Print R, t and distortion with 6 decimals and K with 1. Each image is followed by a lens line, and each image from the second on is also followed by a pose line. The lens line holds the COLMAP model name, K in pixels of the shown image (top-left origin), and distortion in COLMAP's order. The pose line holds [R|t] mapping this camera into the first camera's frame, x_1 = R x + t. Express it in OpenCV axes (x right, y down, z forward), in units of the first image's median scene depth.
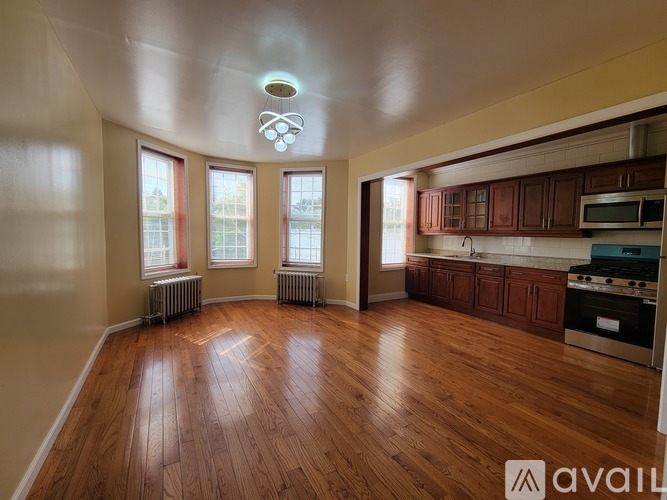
lens RADIAL K [[295.9, 0, 330.0], [0, 295.9, 252.8], [0, 0, 1]] dist [-0.003420, -0.000153]
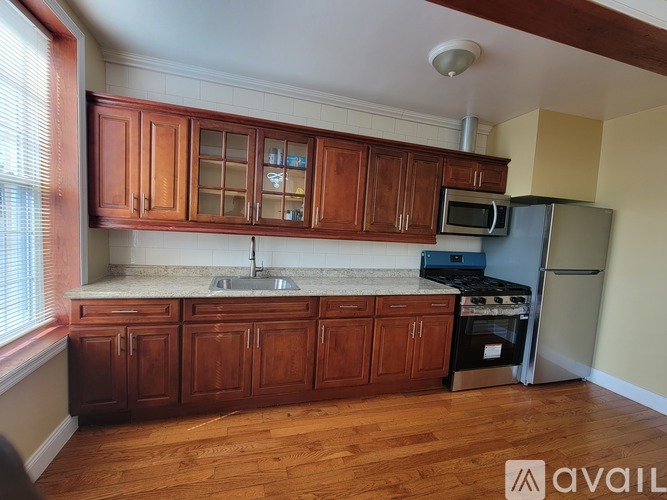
lens RADIAL K [[295.9, 0, 330.8], [0, 295.9, 254.9], [0, 0, 1]] dist [-0.003420, -0.000153]
pose [[0.215715, -0.079634, 0.973204, 0.042299], [0.015878, 0.996823, 0.078047, -0.074302], [-0.976327, -0.001383, 0.216295, 0.935060]]
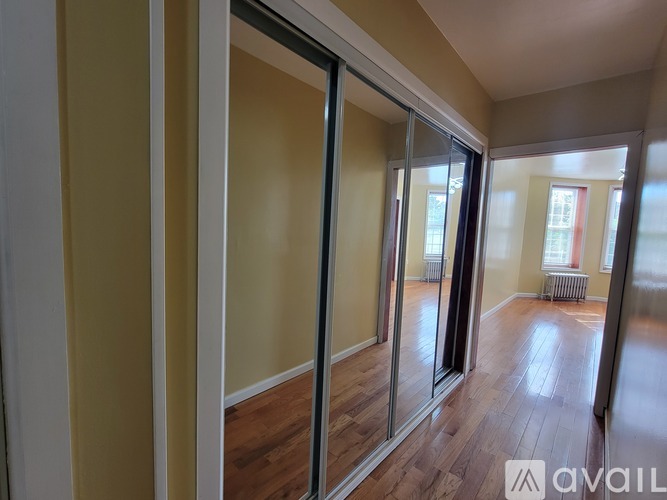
lens RADIAL K [[295.9, 0, 330.8], [0, 295.9, 250.3], [0, 0, 1]] dist [-0.003420, -0.000153]
pose [[0.308929, 0.081028, -0.947627, 0.482183], [-0.101958, 0.993444, 0.051707, 0.017988], [0.945604, 0.080644, 0.315165, -0.545367]]
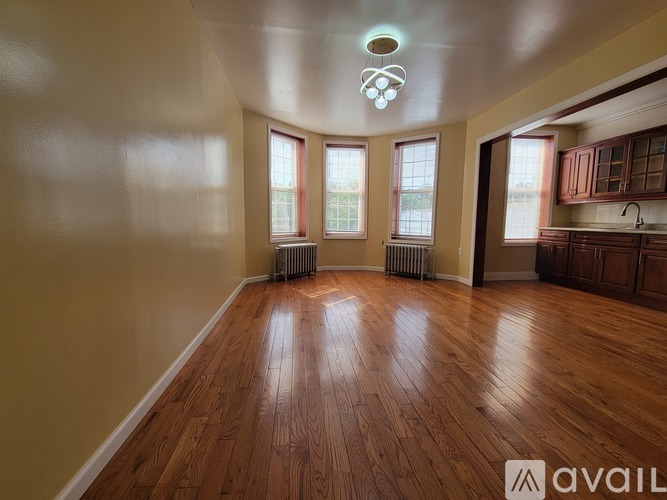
lens RADIAL K [[295.9, 0, 333.0], [0, 295.9, 251.9], [0, 0, 1]] dist [-0.003420, -0.000153]
pose [[0.923937, 0.035929, -0.380854, 0.052763], [-0.020851, 0.998830, 0.043644, 0.066598], [0.381976, -0.032383, 0.923605, -0.008908]]
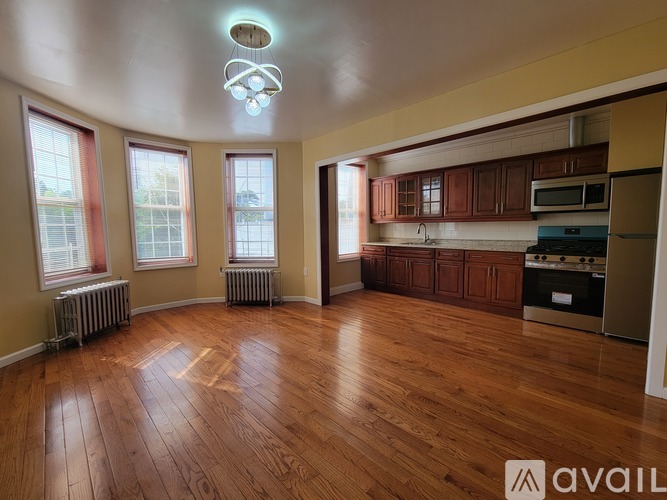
lens RADIAL K [[295.9, 0, 329.0], [0, 295.9, 253.0], [0, 0, 1]] dist [-0.003420, -0.000153]
pose [[0.969264, -0.046571, 0.241576, -0.111078], [0.041488, 0.998798, 0.026090, 0.007445], [-0.242501, -0.015265, 0.970031, 0.111641]]
